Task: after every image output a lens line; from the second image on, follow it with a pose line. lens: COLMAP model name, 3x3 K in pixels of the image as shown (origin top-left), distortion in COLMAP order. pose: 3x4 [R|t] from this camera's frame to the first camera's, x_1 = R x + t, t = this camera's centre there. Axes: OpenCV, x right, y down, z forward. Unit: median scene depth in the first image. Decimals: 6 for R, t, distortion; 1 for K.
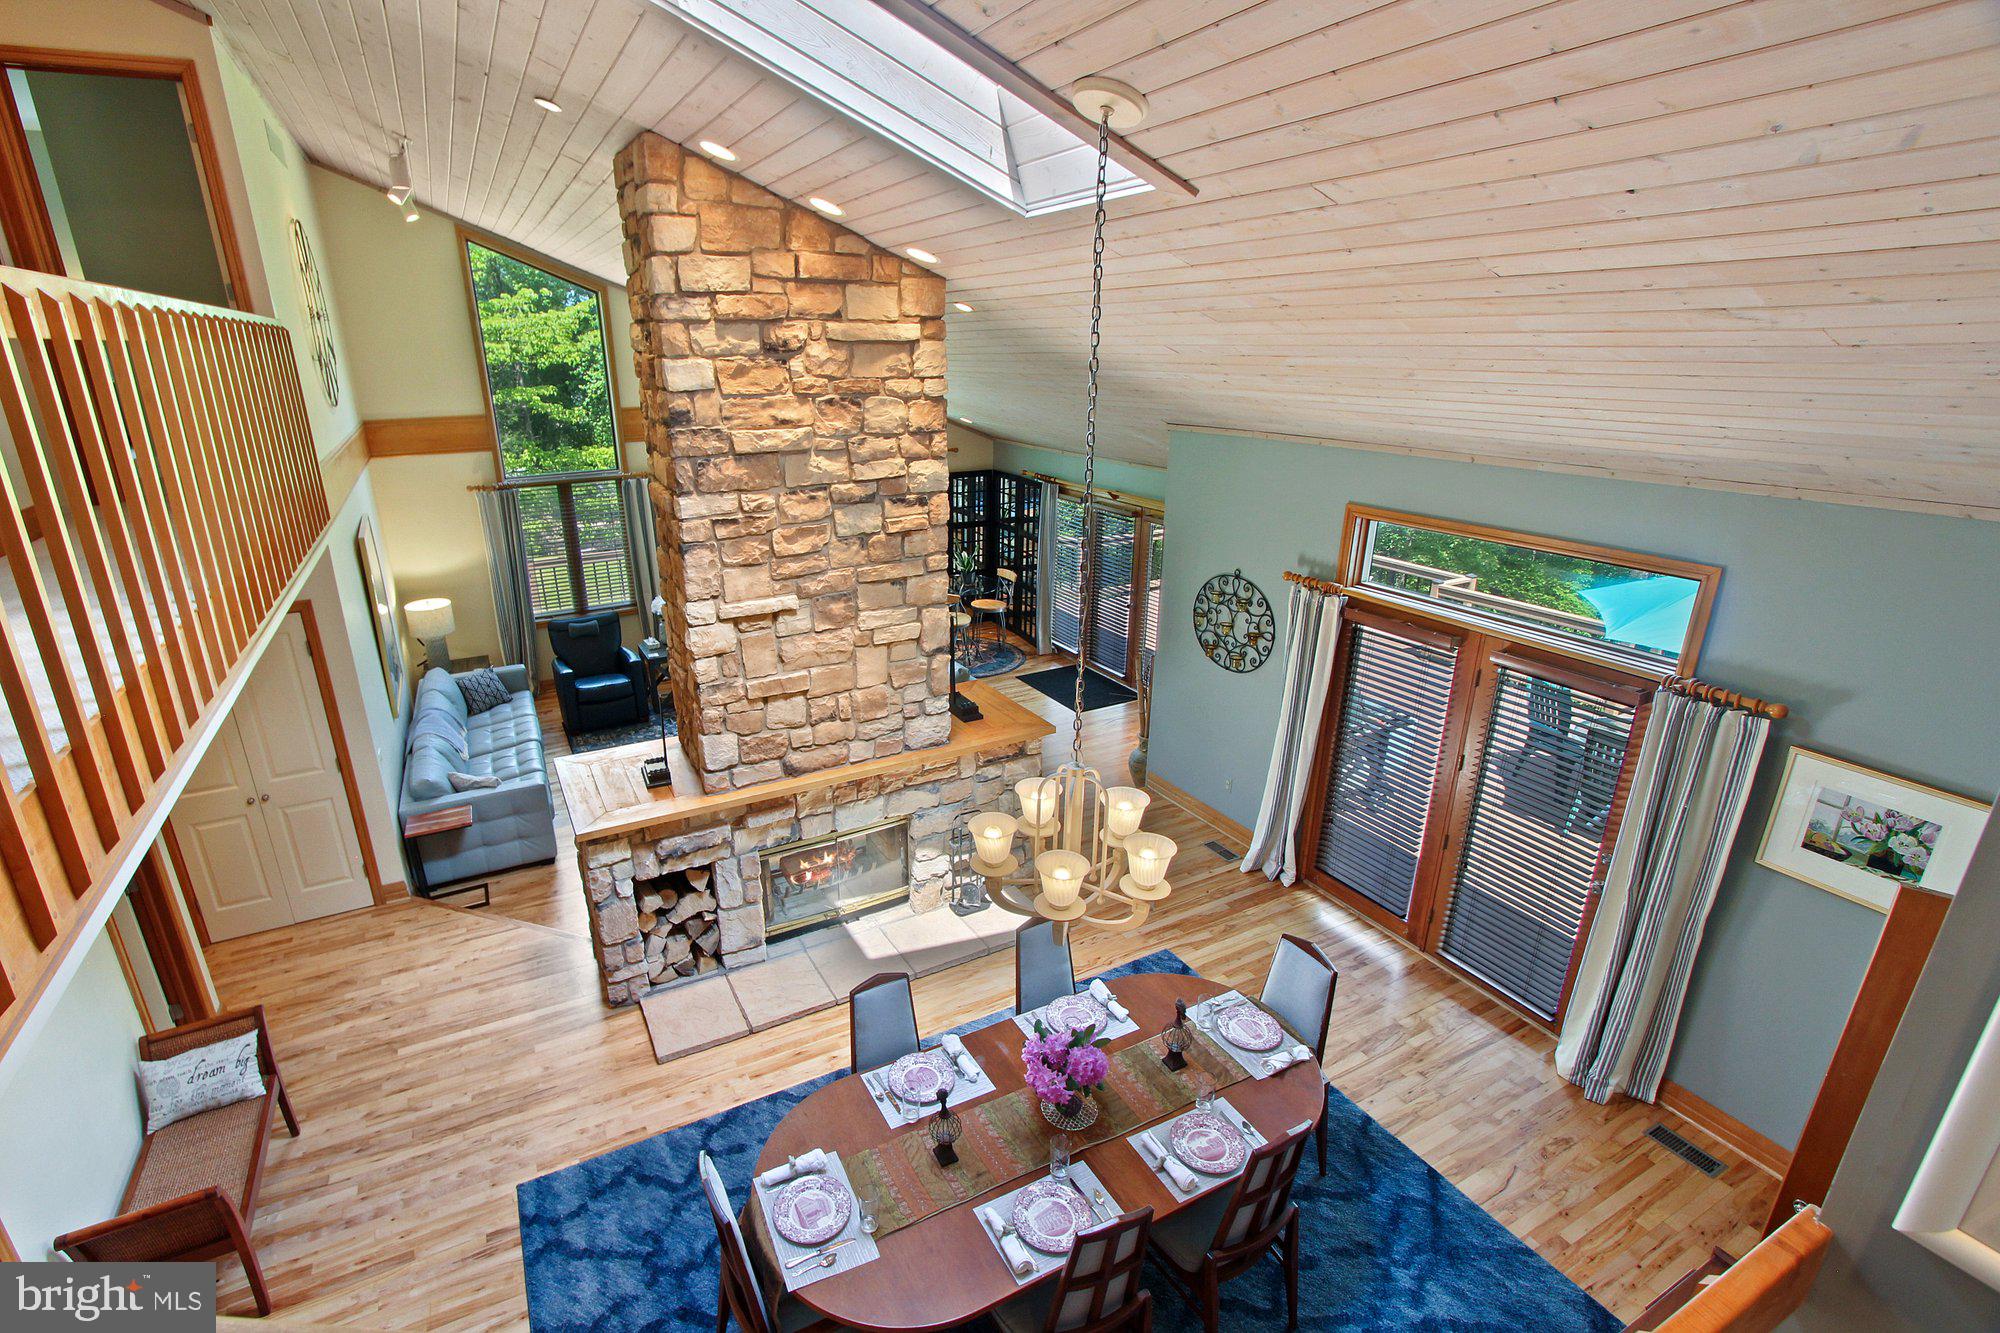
lens RADIAL K [[929.2, 0, 925.6], [0, 929.2, 672.5], [0, 0, 1]] dist [0.001328, -0.000781]
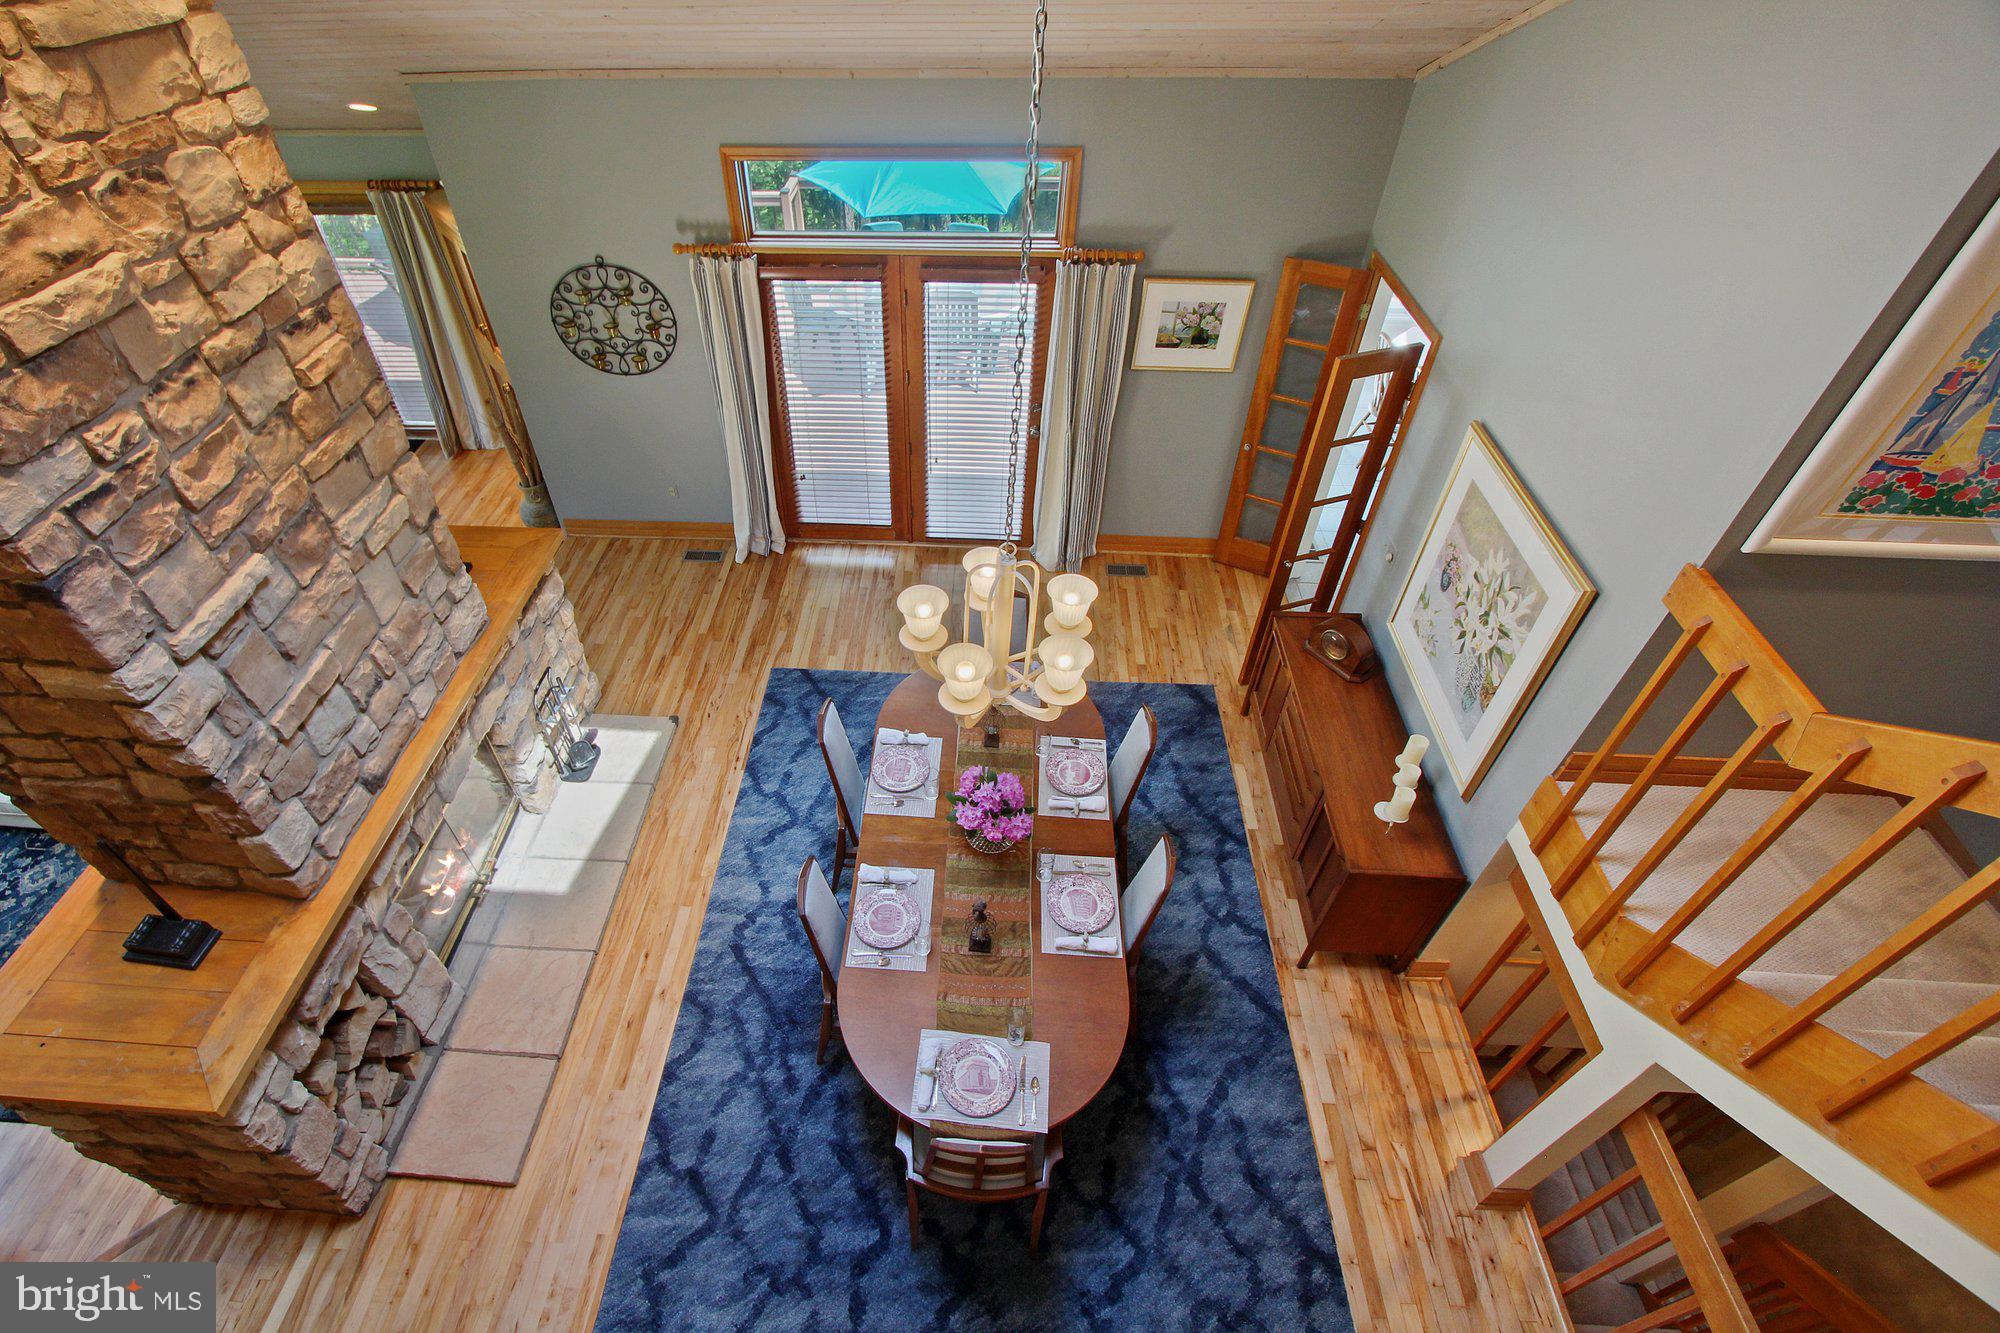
lens RADIAL K [[929.2, 0, 922.6], [0, 929.2, 666.6], [0, 0, 1]] dist [0.001328, -0.000781]
pose [[0.510524, -0.589002, 0.626451, -0.333753], [0.299450, 0.804727, 0.512586, -0.199799], [-0.806037, -0.074097, 0.587209, 0.313617]]
